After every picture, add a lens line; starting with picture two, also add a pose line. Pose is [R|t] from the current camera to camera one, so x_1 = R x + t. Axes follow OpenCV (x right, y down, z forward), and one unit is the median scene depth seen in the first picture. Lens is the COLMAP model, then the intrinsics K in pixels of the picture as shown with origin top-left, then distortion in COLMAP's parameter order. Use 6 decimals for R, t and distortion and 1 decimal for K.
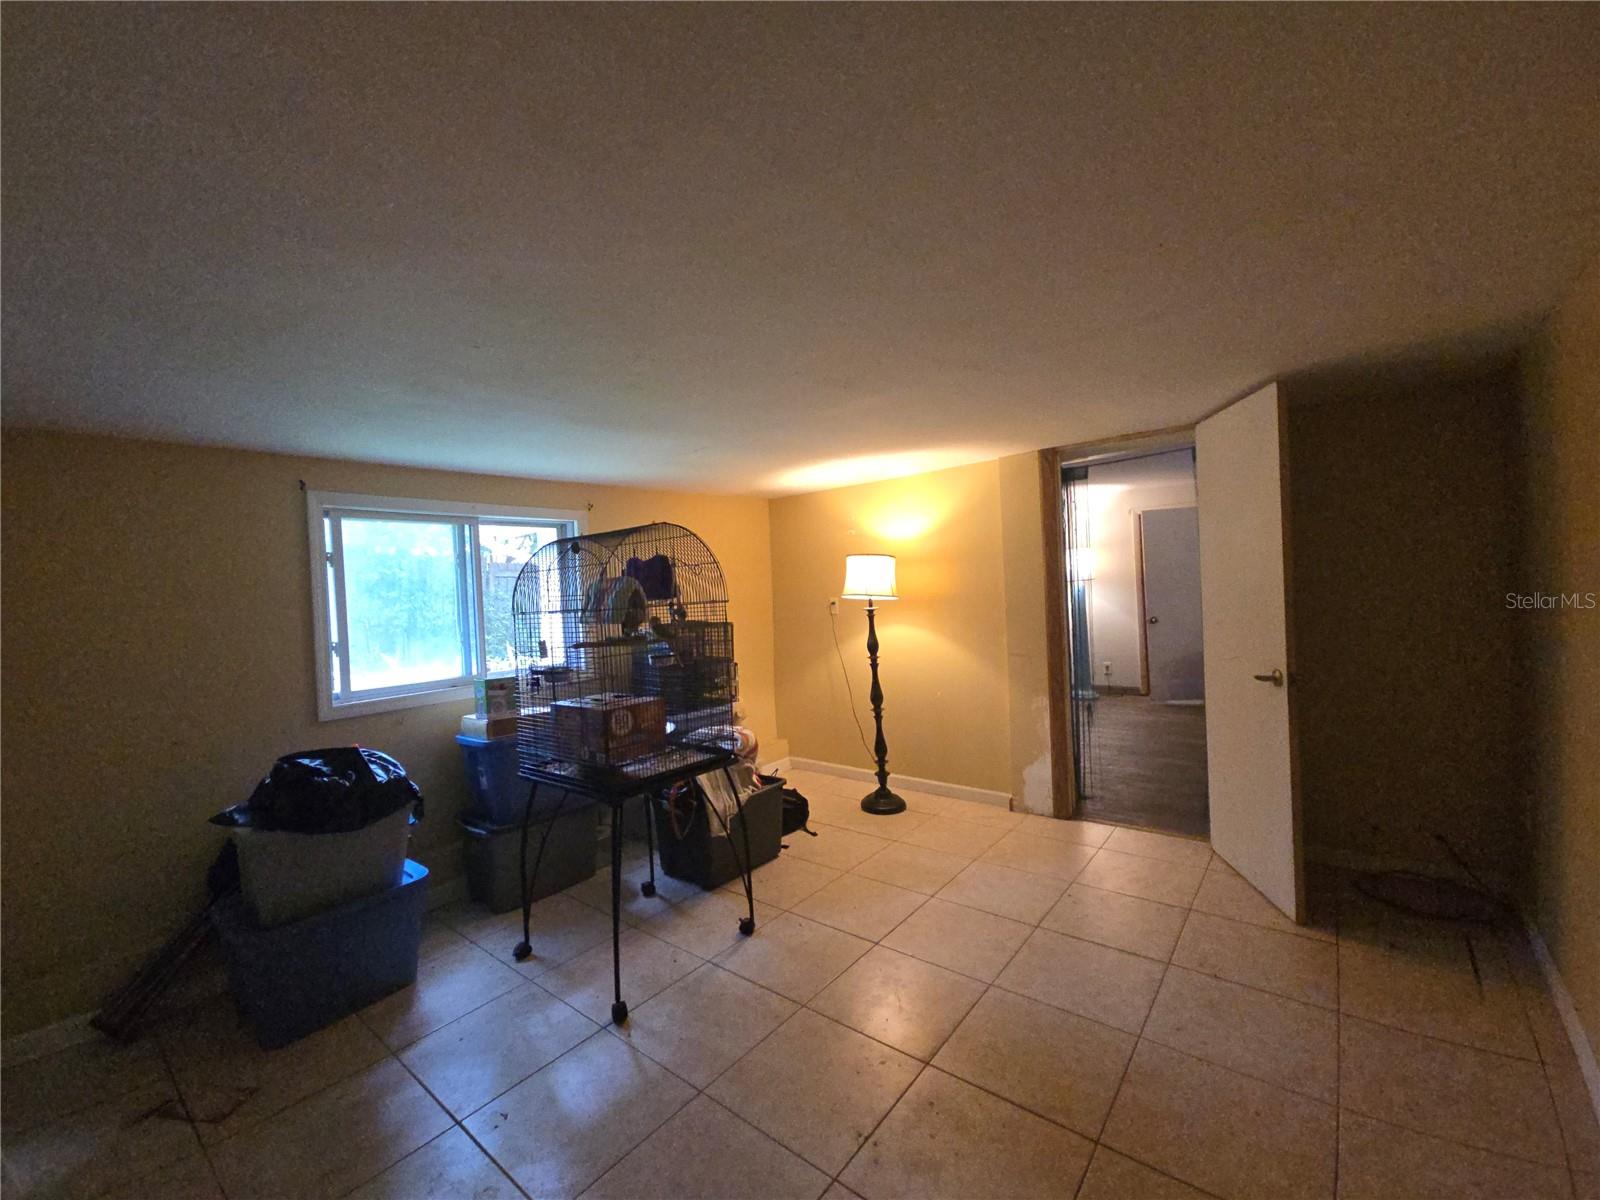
lens RADIAL K [[653.5, 0, 796.8], [0, 653.5, 598.6], [0, 0, 1]] dist [0.006649, -0.000782]
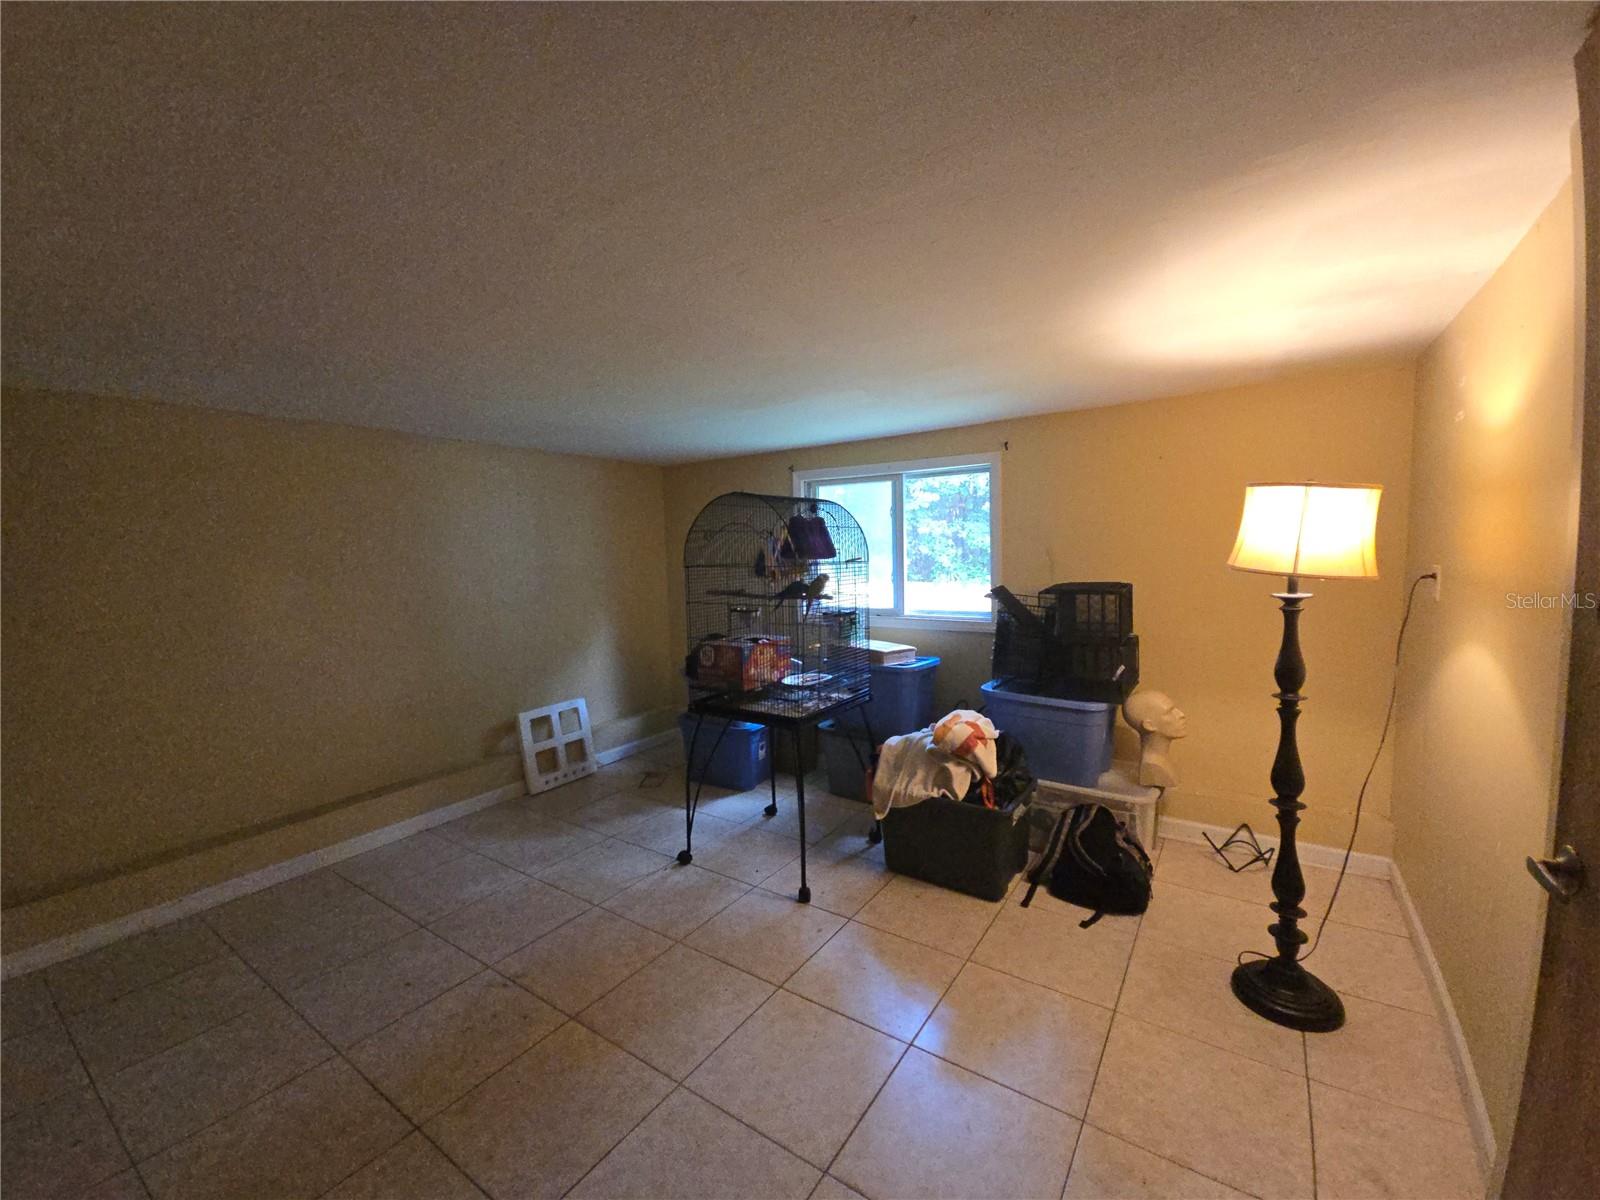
lens RADIAL K [[653.5, 0, 799.6], [0, 653.5, 604.5], [0, 0, 1]] dist [0.006649, -0.000782]
pose [[0.088259, 0.133704, -0.987083, 0.757100], [0.004182, 0.990892, 0.134594, -0.059553], [0.996089, -0.016007, 0.086896, 0.822881]]
